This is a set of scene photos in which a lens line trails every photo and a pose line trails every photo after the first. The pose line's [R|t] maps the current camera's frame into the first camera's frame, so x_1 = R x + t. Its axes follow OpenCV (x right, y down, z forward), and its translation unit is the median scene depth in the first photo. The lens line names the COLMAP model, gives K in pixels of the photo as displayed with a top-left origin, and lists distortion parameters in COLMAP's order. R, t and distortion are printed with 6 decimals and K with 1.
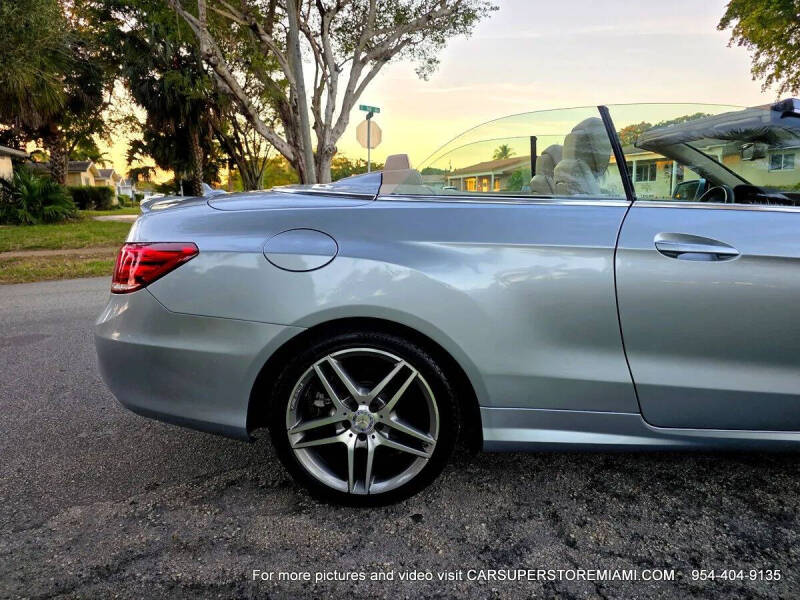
lens RADIAL K [[548.6, 0, 407.0], [0, 548.6, 301.4], [0, 0, 1]] dist [0.037545, -0.030825]
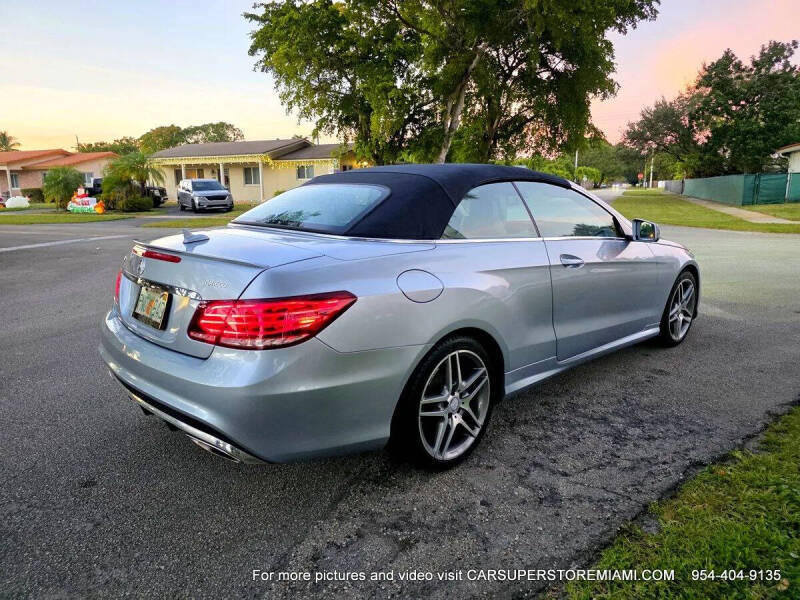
lens RADIAL K [[548.6, 0, 418.6], [0, 548.6, 289.2], [0, 0, 1]] dist [0.037545, -0.030825]
pose [[0.658832, -0.116335, 0.743241, -0.132204], [0.129440, 0.990766, 0.040339, -0.015621], [-0.741071, 0.069629, 0.667807, 0.016146]]
